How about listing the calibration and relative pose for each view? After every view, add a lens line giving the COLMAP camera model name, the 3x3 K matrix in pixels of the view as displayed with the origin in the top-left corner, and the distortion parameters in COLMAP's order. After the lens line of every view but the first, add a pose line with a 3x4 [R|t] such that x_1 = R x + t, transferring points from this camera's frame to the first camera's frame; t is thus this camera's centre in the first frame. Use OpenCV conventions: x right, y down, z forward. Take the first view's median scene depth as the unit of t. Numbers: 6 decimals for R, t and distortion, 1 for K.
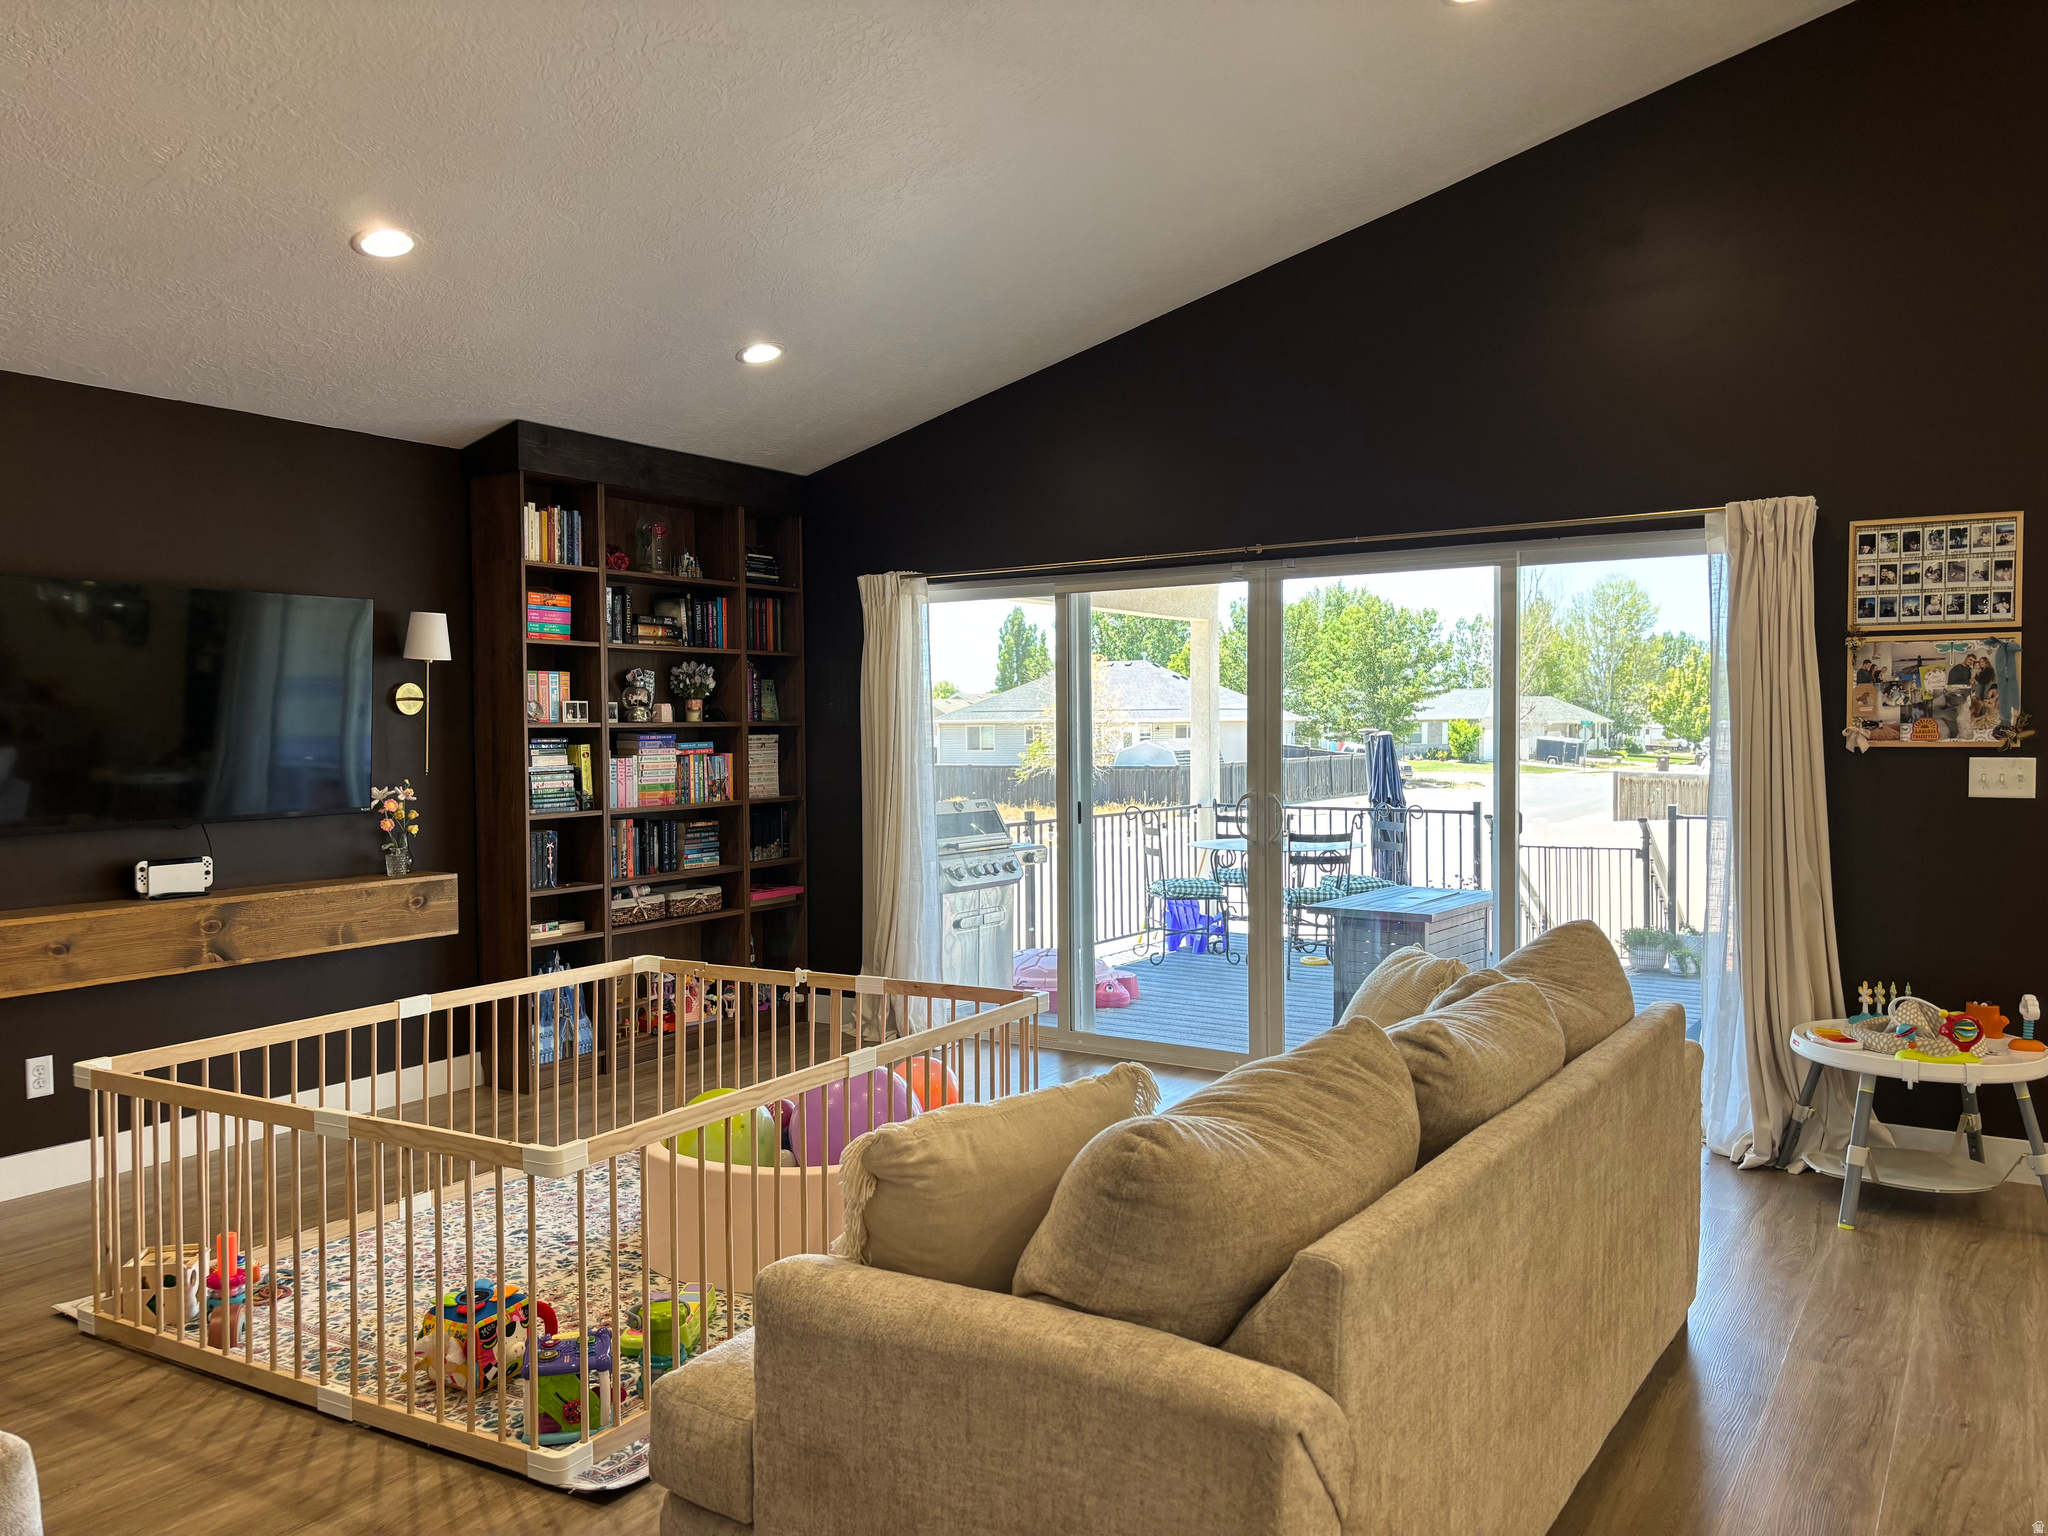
lens RADIAL K [[1545.5, 0, 1018.2], [0, 1545.5, 778.1], [0, 0, 1]] dist [0.069878, -0.081982]
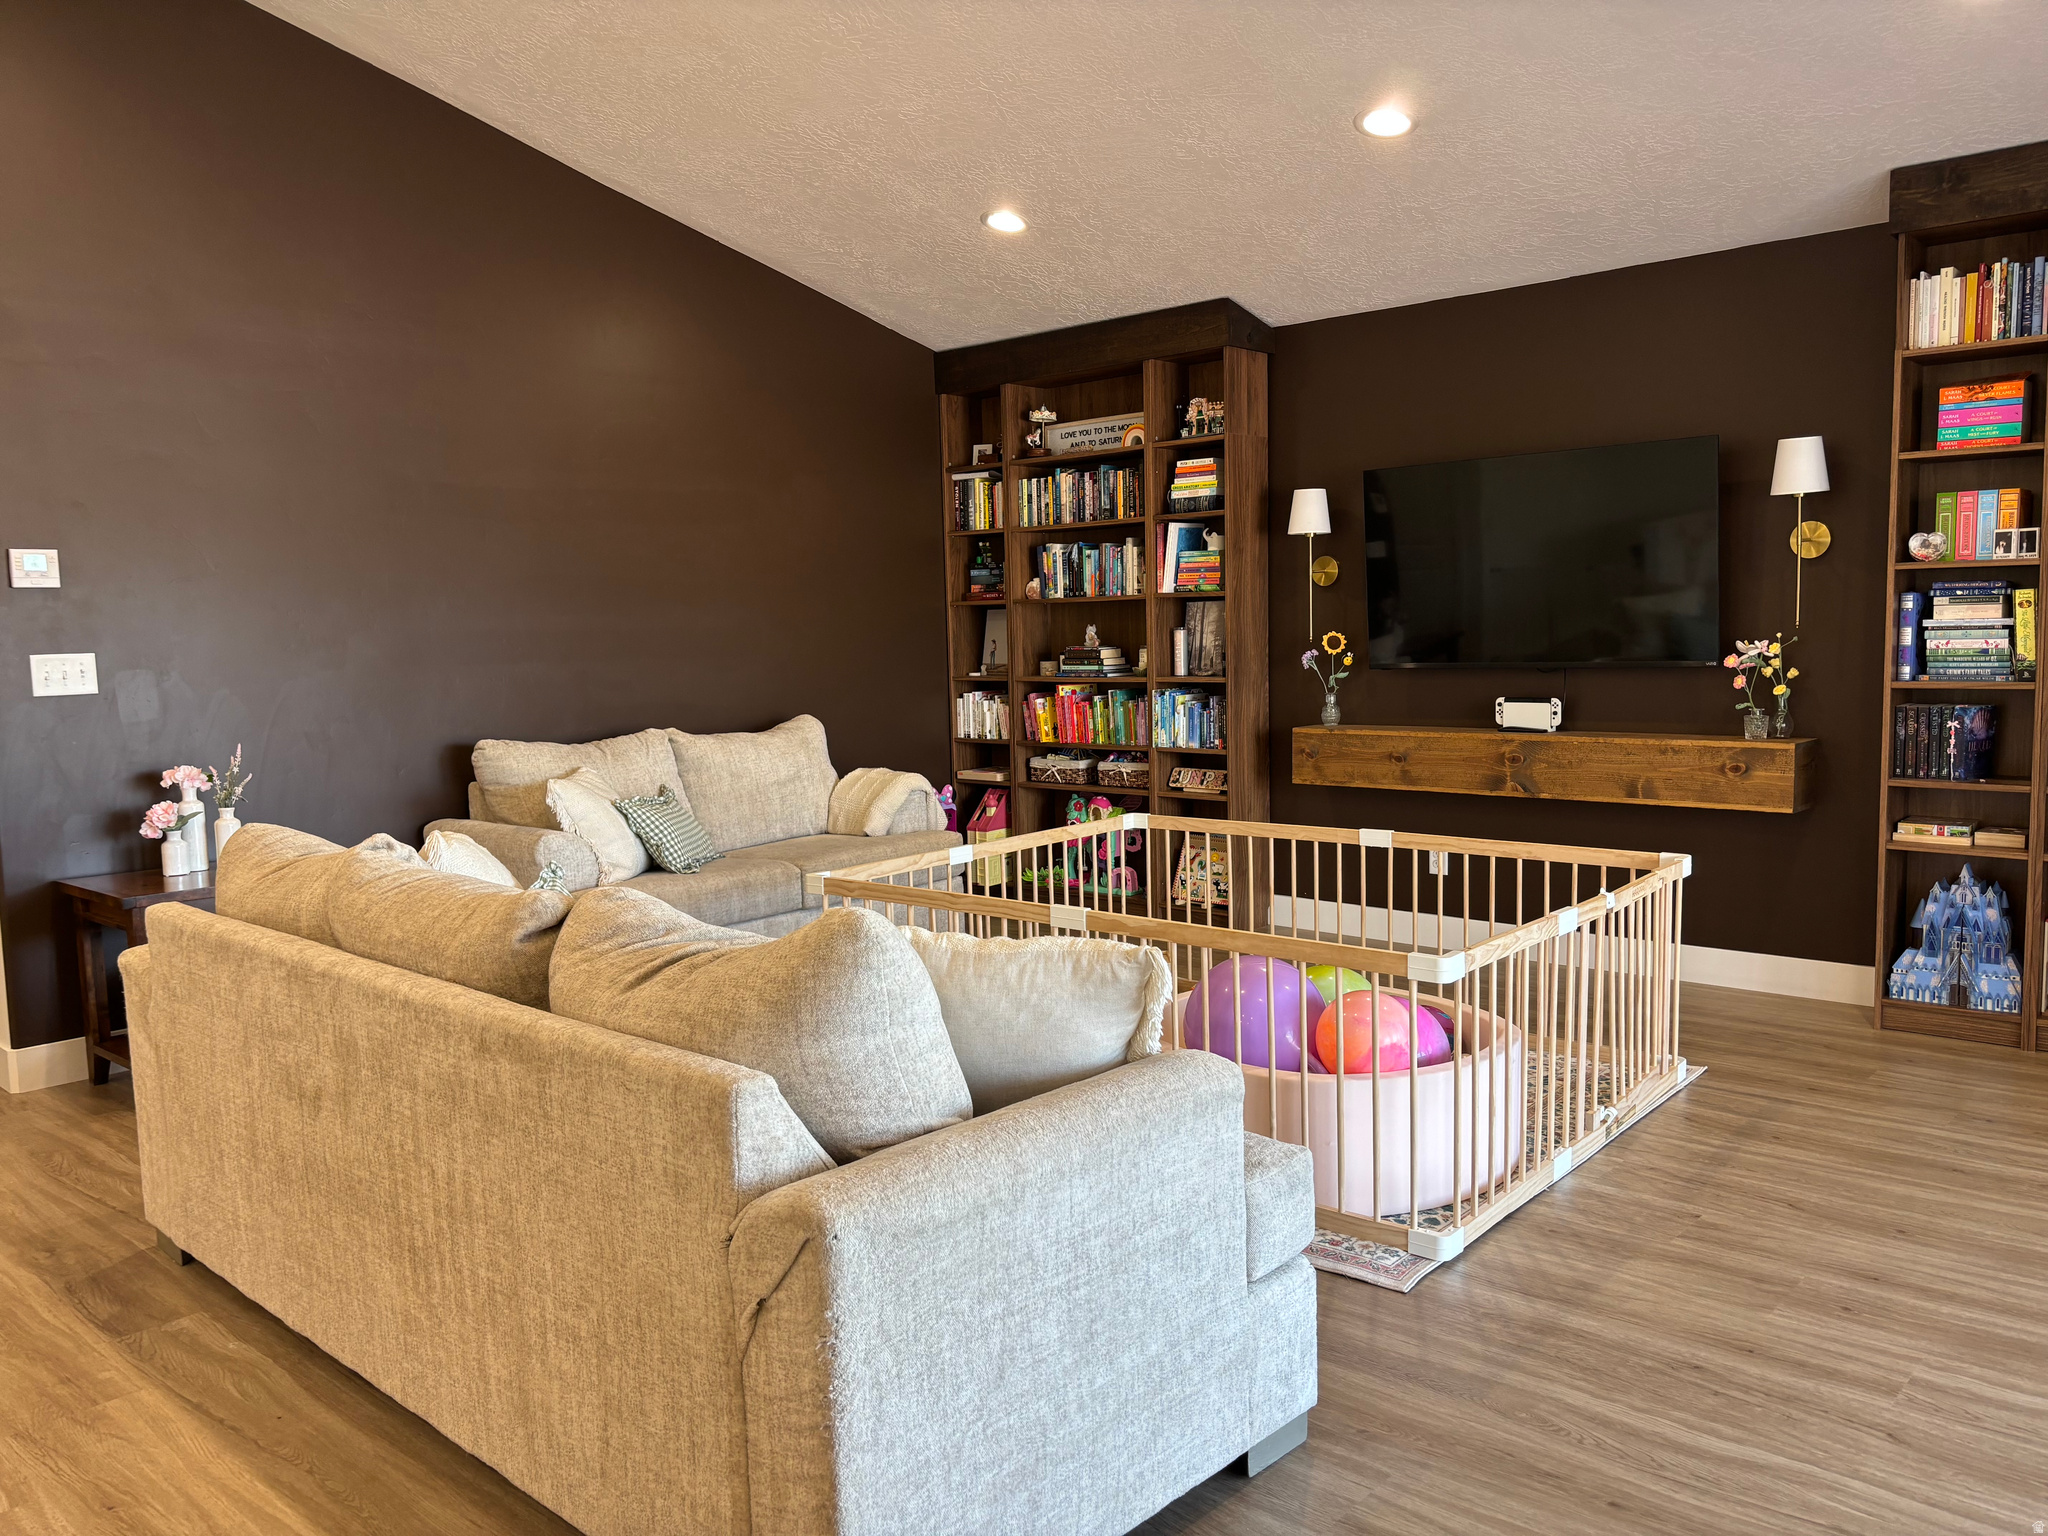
lens RADIAL K [[1545.5, 0, 1023.8], [0, 1545.5, 789.3], [0, 0, 1]] dist [0.069878, -0.081982]
pose [[-0.160684, 0.116733, -0.980079, 0.559065], [-0.012528, 0.992660, 0.120285, -0.012348], [0.986926, 0.031606, -0.158042, 0.719480]]
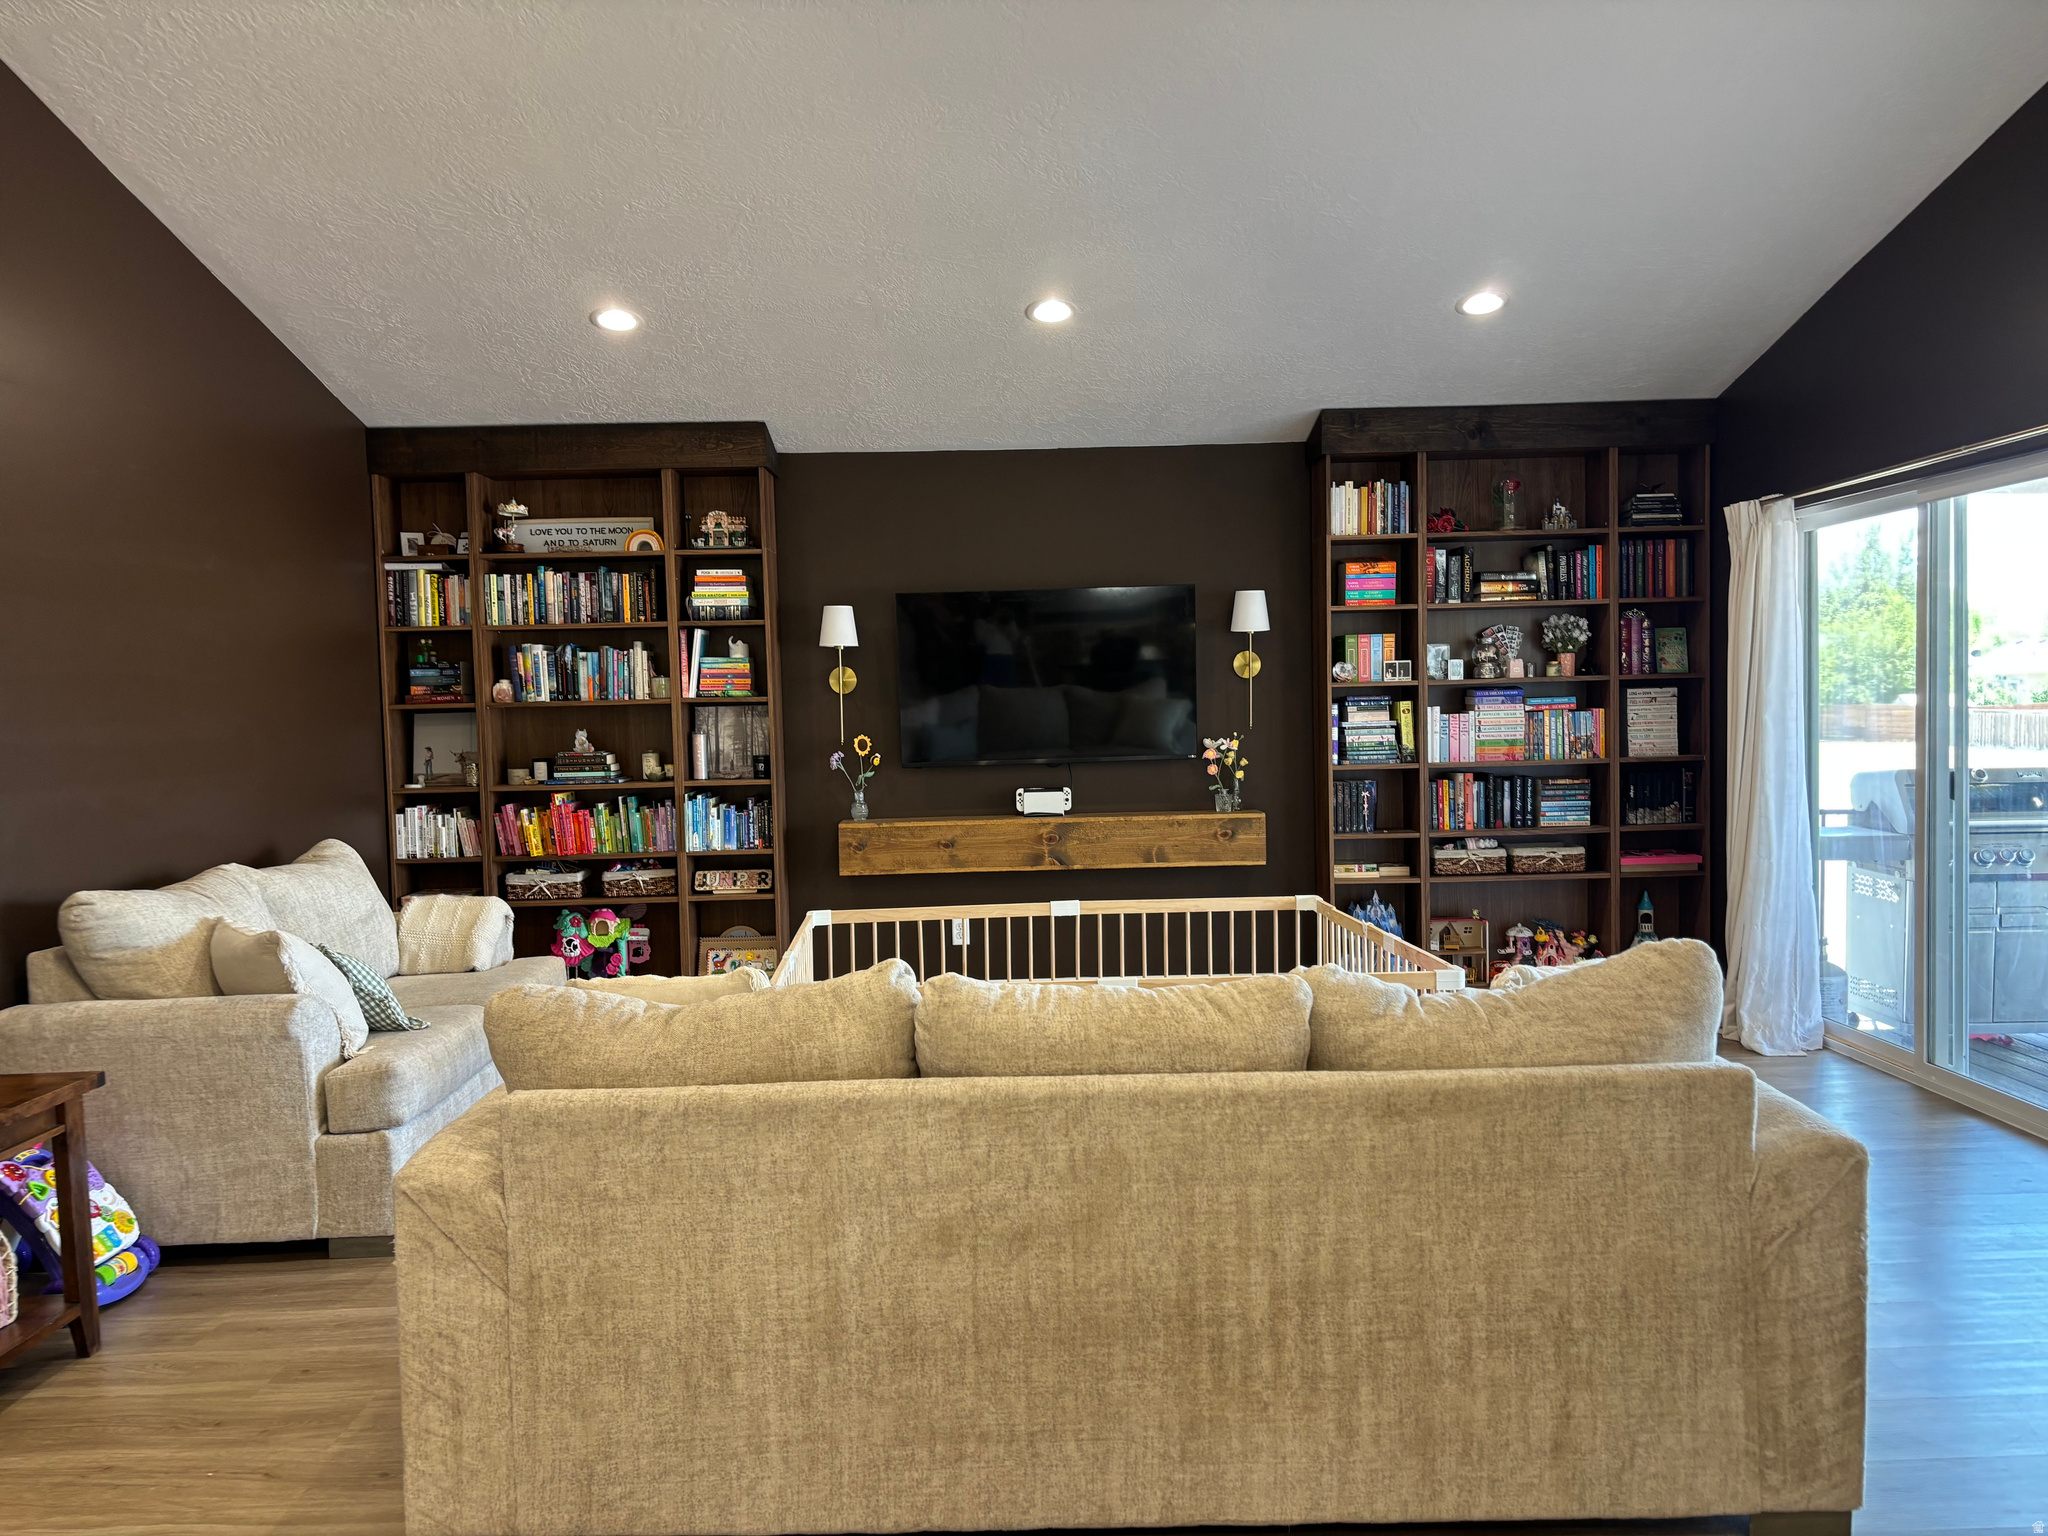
lens RADIAL K [[1545.5, 0, 1028.7], [0, 1545.5, 788.6], [0, 0, 1]] dist [0.069878, -0.081982]
pose [[0.557891, 0.042744, -0.828813, 0.502560], [-0.010810, 0.998962, 0.044242, -0.006656], [0.829844, -0.015723, 0.557774, 0.206516]]
